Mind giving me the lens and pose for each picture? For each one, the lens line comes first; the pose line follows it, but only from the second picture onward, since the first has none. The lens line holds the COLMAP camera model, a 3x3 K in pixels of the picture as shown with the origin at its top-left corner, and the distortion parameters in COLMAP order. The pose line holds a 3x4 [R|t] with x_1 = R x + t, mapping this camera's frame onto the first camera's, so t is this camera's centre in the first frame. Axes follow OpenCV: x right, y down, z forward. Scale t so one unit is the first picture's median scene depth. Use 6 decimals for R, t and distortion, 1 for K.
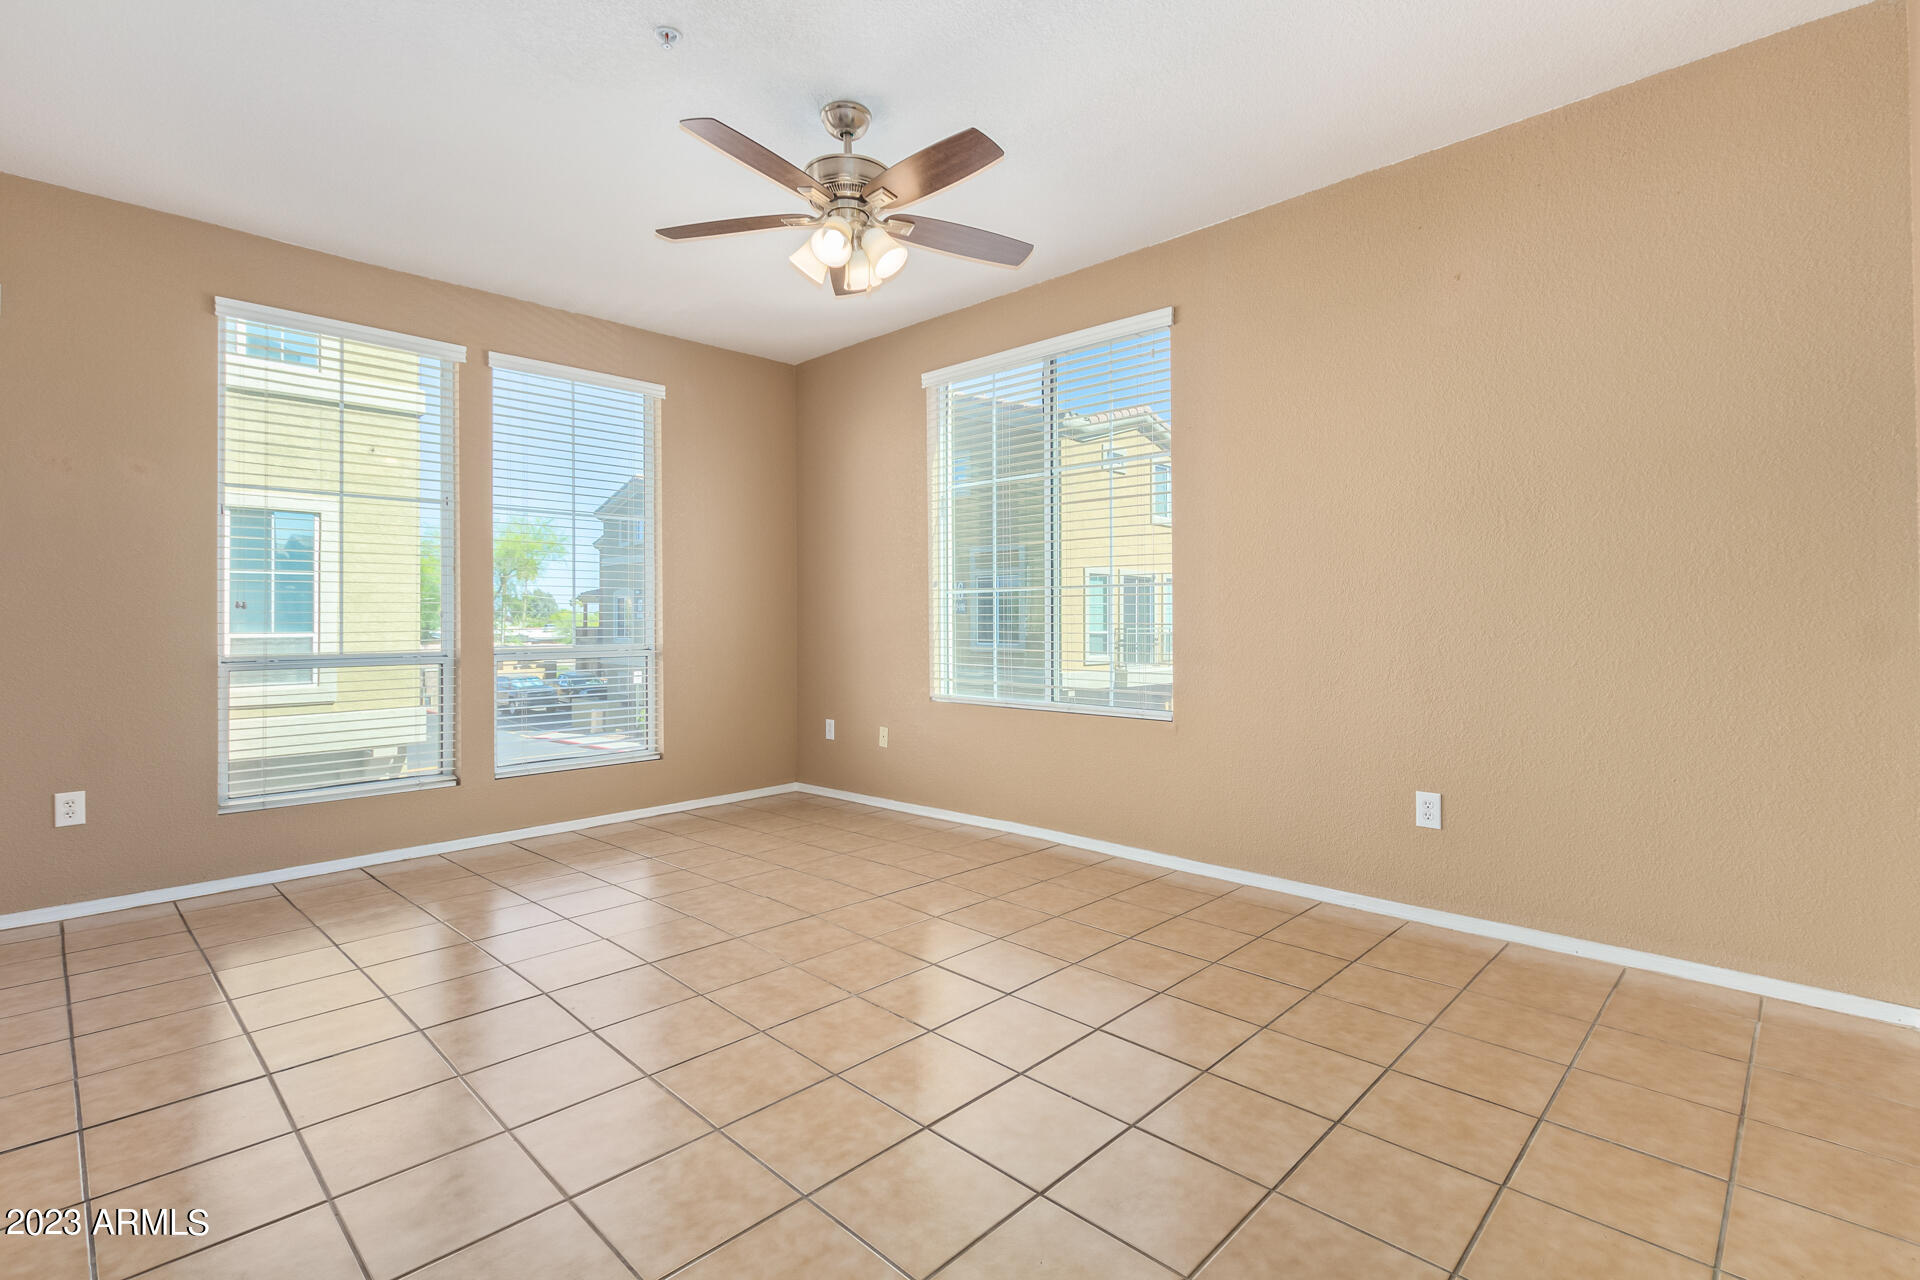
lens RADIAL K [[885.0, 0, 969.2], [0, 885.0, 617.3], [0, 0, 1]] dist [0.011325, -0.006505]
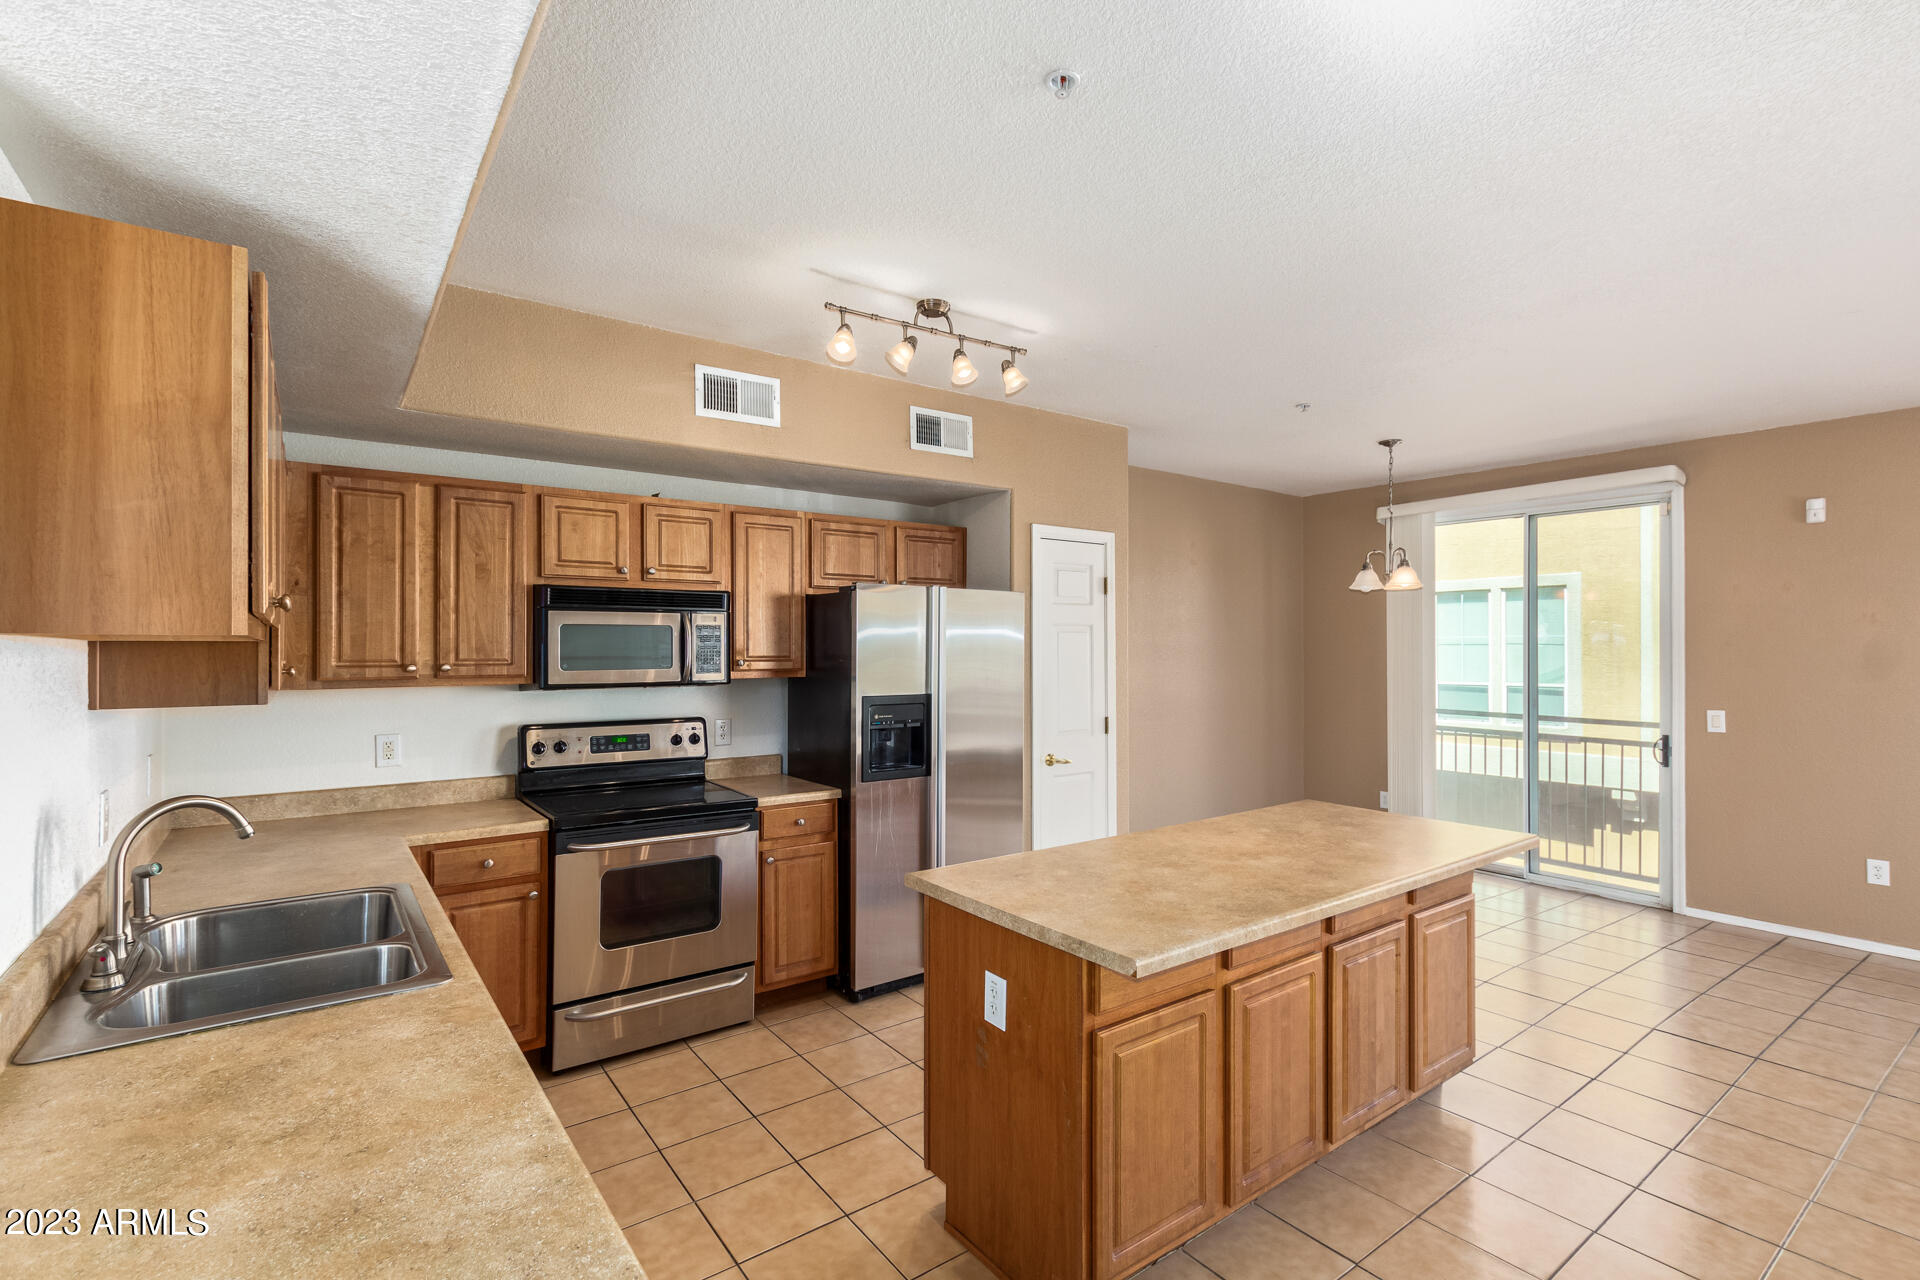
lens RADIAL K [[885.0, 0, 968.4], [0, 885.0, 645.5], [0, 0, 1]] dist [0.011325, -0.006505]
pose [[-0.170950, -0.000814, -0.985279, 0.506785], [0.008730, 0.999959, -0.002340, -0.126644], [0.985241, -0.009001, -0.170936, -0.117044]]
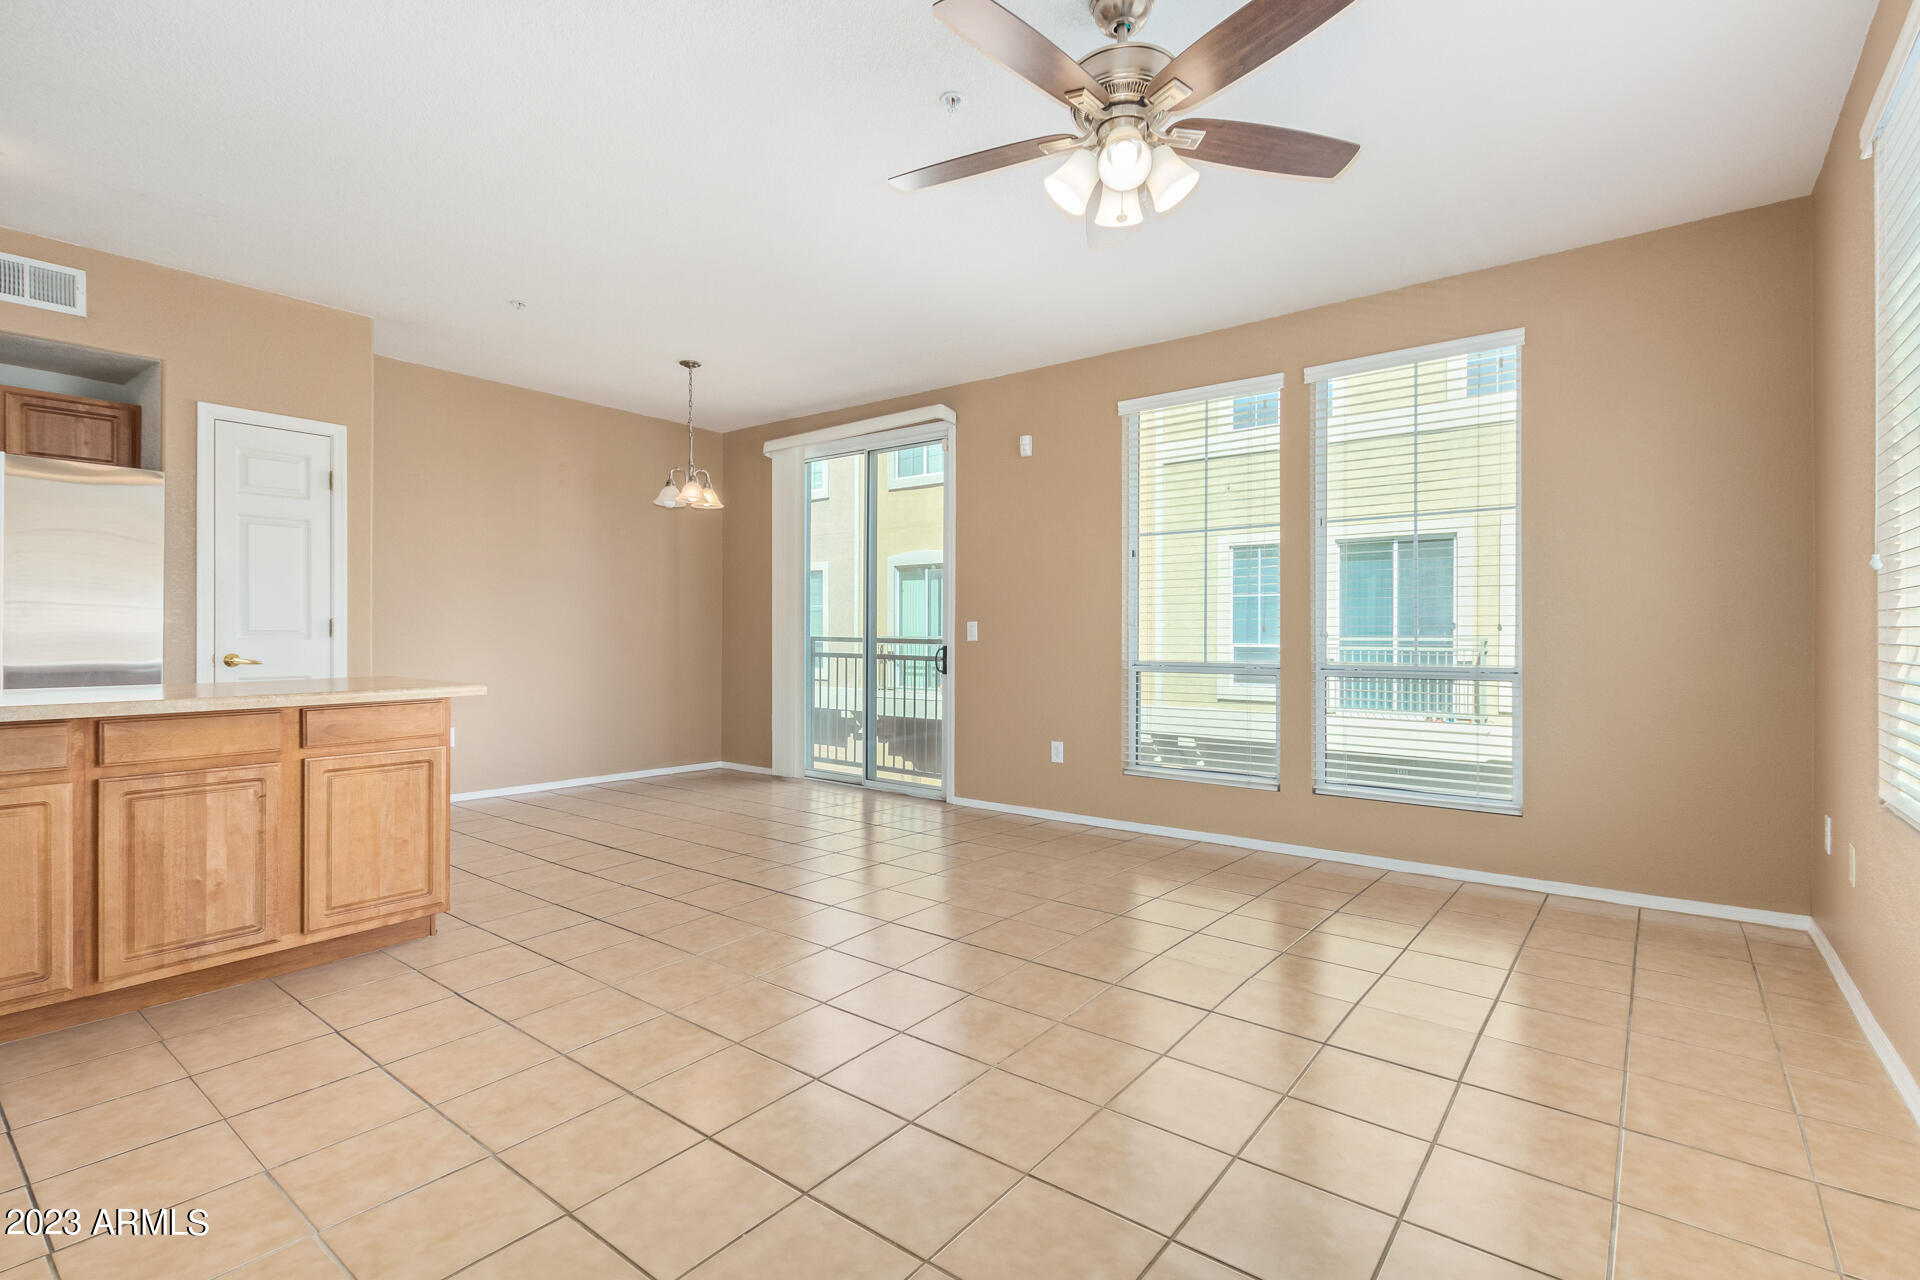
lens RADIAL K [[885.0, 0, 964.2], [0, 885.0, 637.7], [0, 0, 1]] dist [0.011325, -0.006505]
pose [[0.099698, 0.005654, -0.995002, 0.507995], [0.003501, 0.999976, 0.006033, -0.001091], [0.995012, -0.004085, 0.099675, 0.613241]]
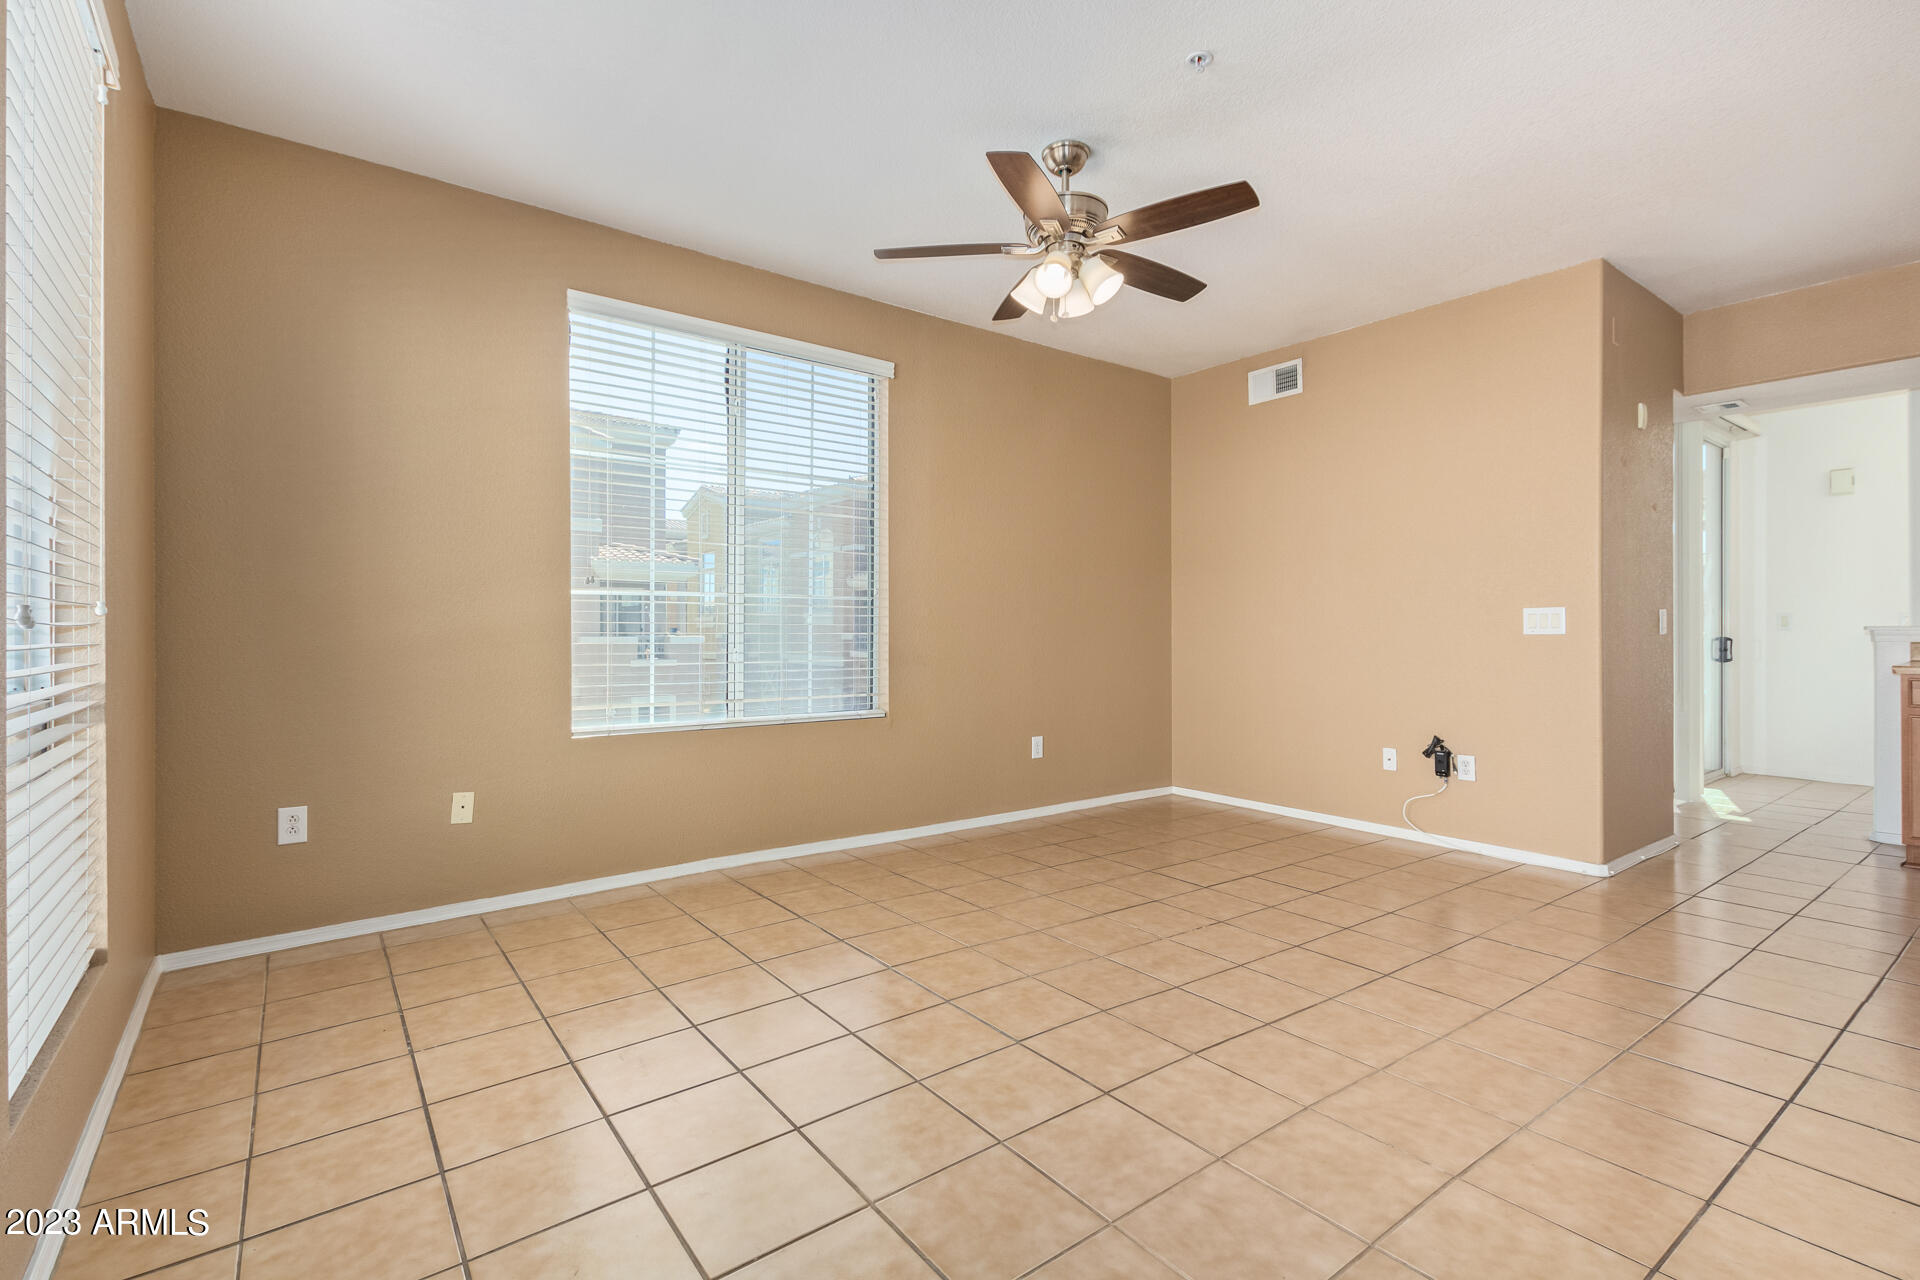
lens RADIAL K [[885.0, 0, 959.1], [0, 885.0, 628.5], [0, 0, 1]] dist [0.011325, -0.006505]
pose [[0.165771, 0.005842, 0.986147, -0.951673], [-0.005810, 0.999971, -0.004948, 0.006689], [-0.986147, -0.004909, 0.165800, 0.746914]]
